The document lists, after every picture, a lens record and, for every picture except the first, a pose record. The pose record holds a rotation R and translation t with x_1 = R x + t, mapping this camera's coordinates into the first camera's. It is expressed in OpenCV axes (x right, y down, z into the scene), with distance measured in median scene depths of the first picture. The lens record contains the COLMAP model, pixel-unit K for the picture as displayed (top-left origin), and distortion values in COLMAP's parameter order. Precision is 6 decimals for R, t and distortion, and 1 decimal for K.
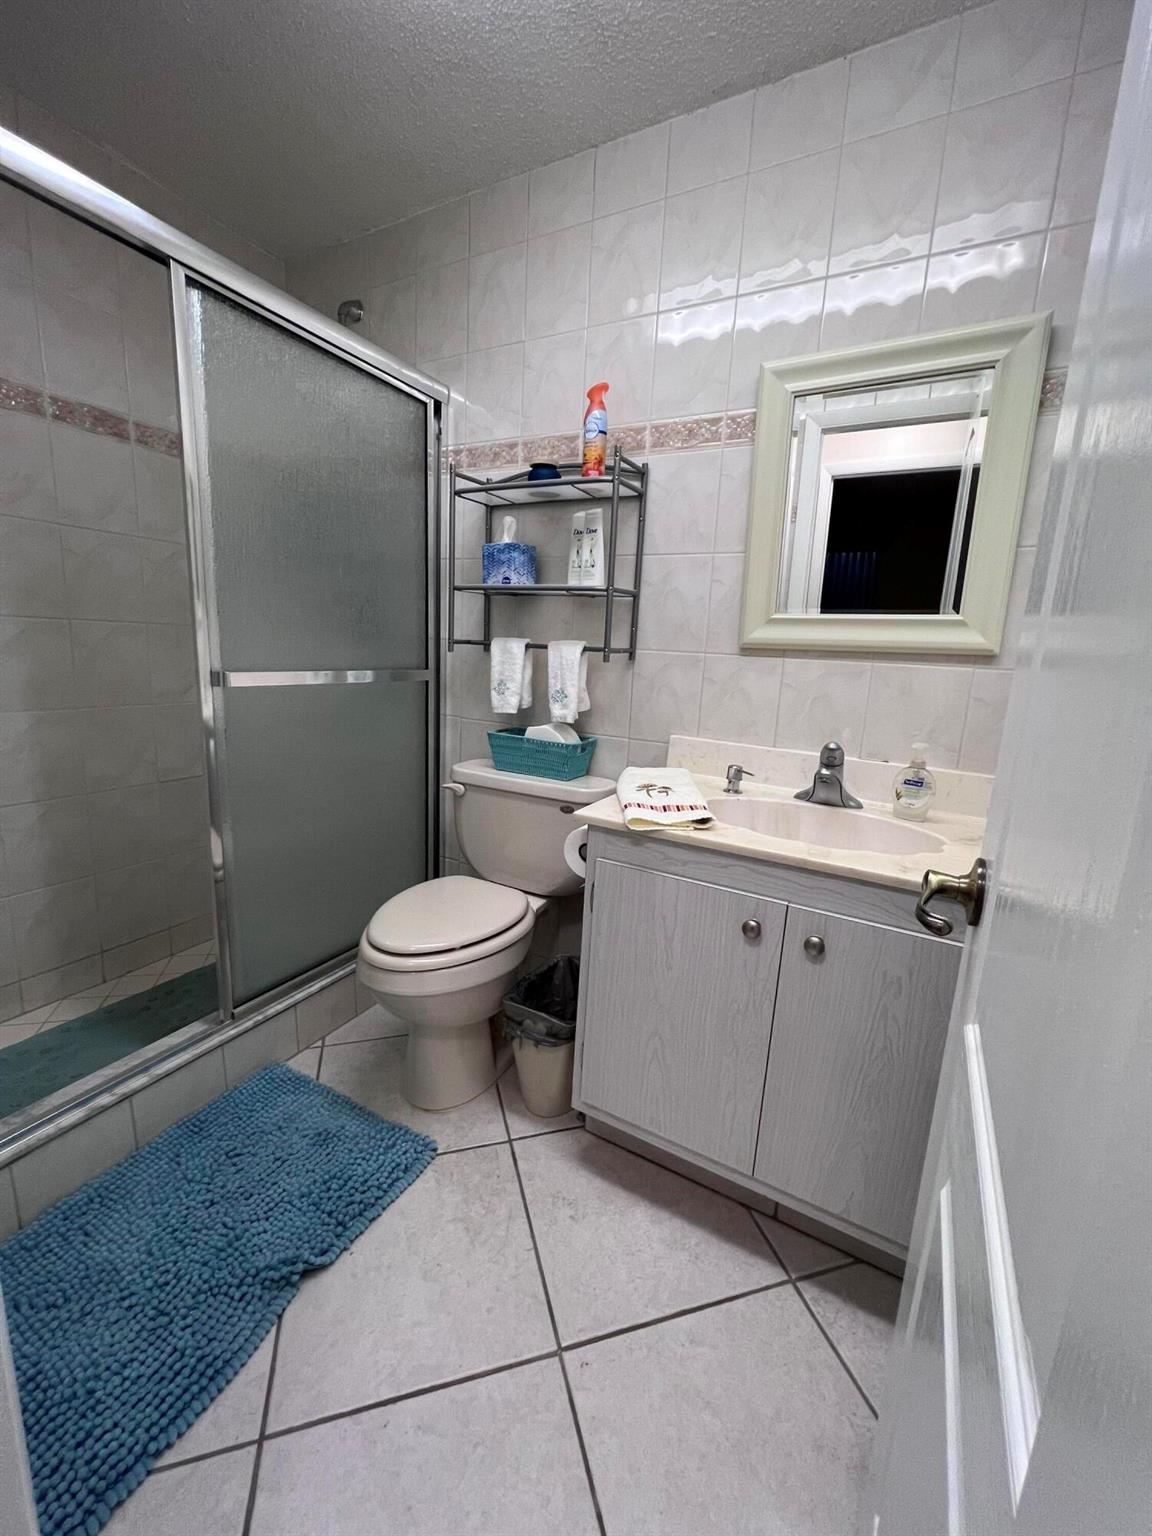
lens RADIAL K [[619.0, 0, 578.2], [0, 619.0, 767.0], [0, 0, 1]] dist [0.001799, 0.000253]
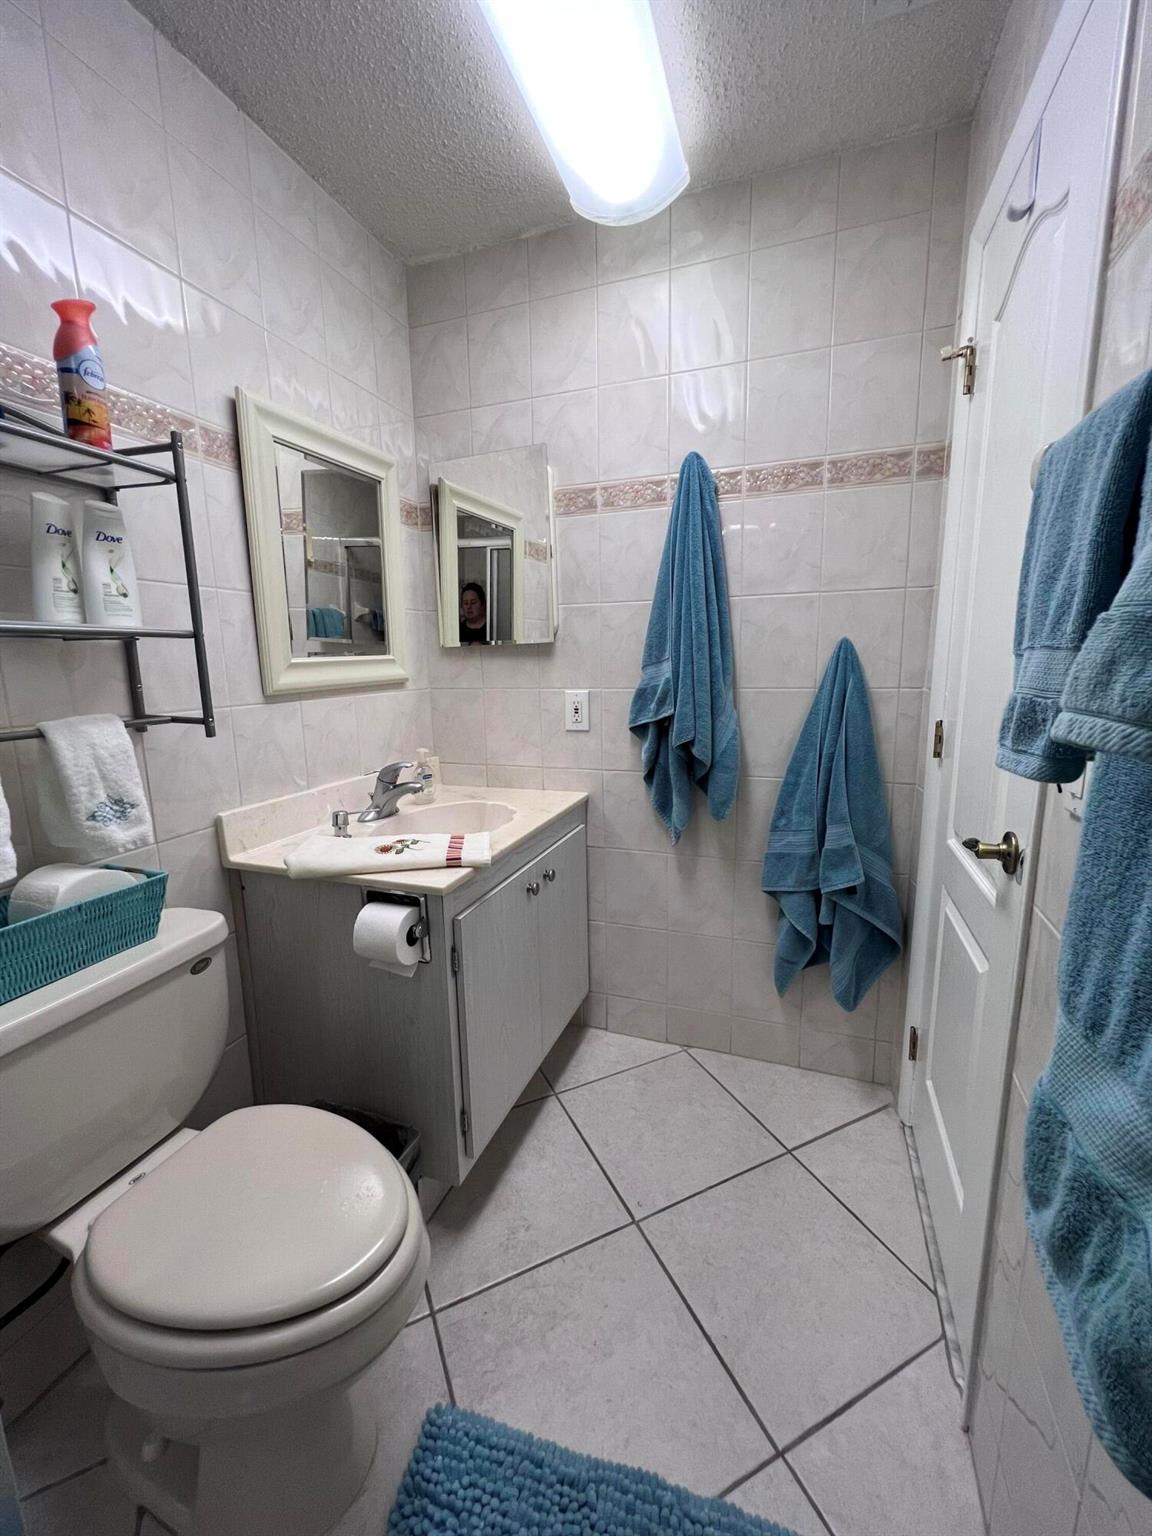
lens RADIAL K [[619.0, 0, 577.0], [0, 619.0, 760.9], [0, 0, 1]] dist [0.001799, 0.000253]
pose [[-0.155001, -0.216483, 0.963903, -0.734805], [0.192637, 0.950343, 0.244415, -0.244586], [-0.968951, 0.223568, -0.105602, 0.701185]]
